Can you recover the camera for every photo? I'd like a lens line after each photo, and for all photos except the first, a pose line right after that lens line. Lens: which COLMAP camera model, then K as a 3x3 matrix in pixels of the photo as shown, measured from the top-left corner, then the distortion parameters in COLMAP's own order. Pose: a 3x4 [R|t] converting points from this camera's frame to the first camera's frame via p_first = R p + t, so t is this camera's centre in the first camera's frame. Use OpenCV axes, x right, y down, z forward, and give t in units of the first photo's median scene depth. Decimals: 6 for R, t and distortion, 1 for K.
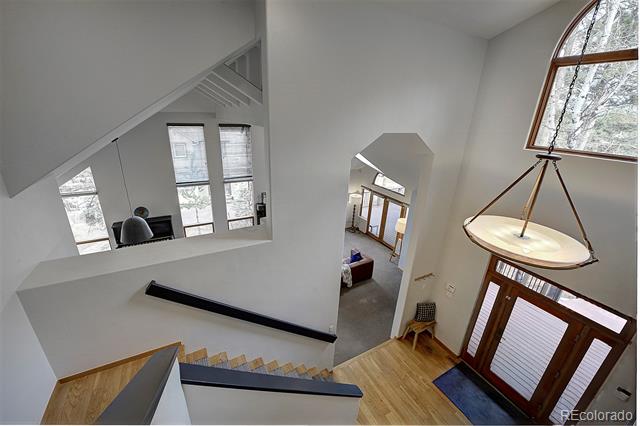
lens RADIAL K [[256.8, 0, 321.6], [0, 256.8, 210.7], [0, 0, 1]] dist [-0.020505, 0.000372]
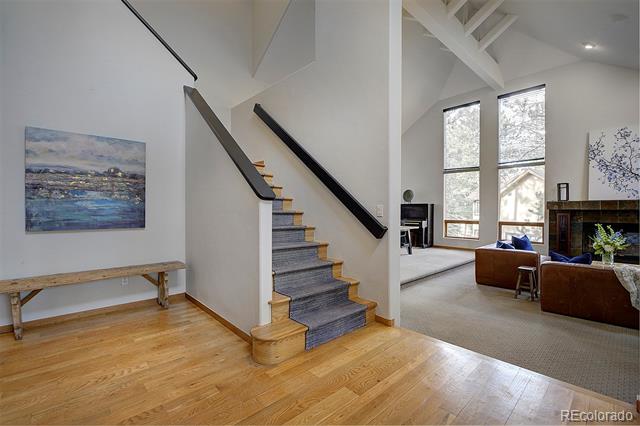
lens RADIAL K [[289.5, 0, 320.6], [0, 289.5, 214.9], [0, 0, 1]] dist [-0.001883, -0.000694]
pose [[0.255320, -0.024937, -0.966535, 0.318172], [-0.328367, 0.938012, -0.110942, 0.294849], [0.909388, 0.345704, 0.231305, 0.364203]]
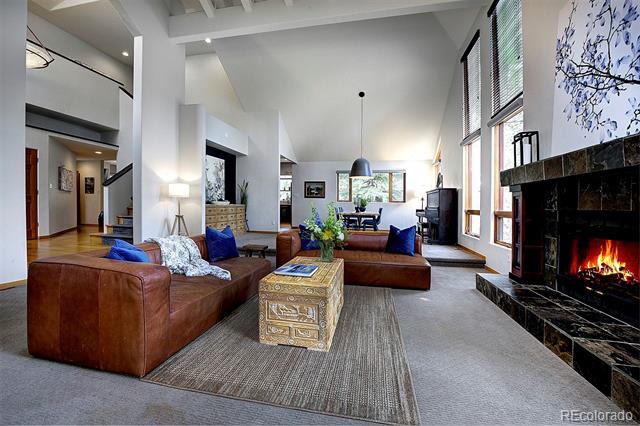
lens RADIAL K [[264.3, 0, 328.6], [0, 264.3, 212.6], [0, 0, 1]] dist [-0.011348, 0.000019]
pose [[-0.629196, -0.030903, -0.776632, 0.188192], [-0.306647, 0.928026, 0.211507, 0.032153], [0.714198, 0.371232, -0.593387, 1.140152]]
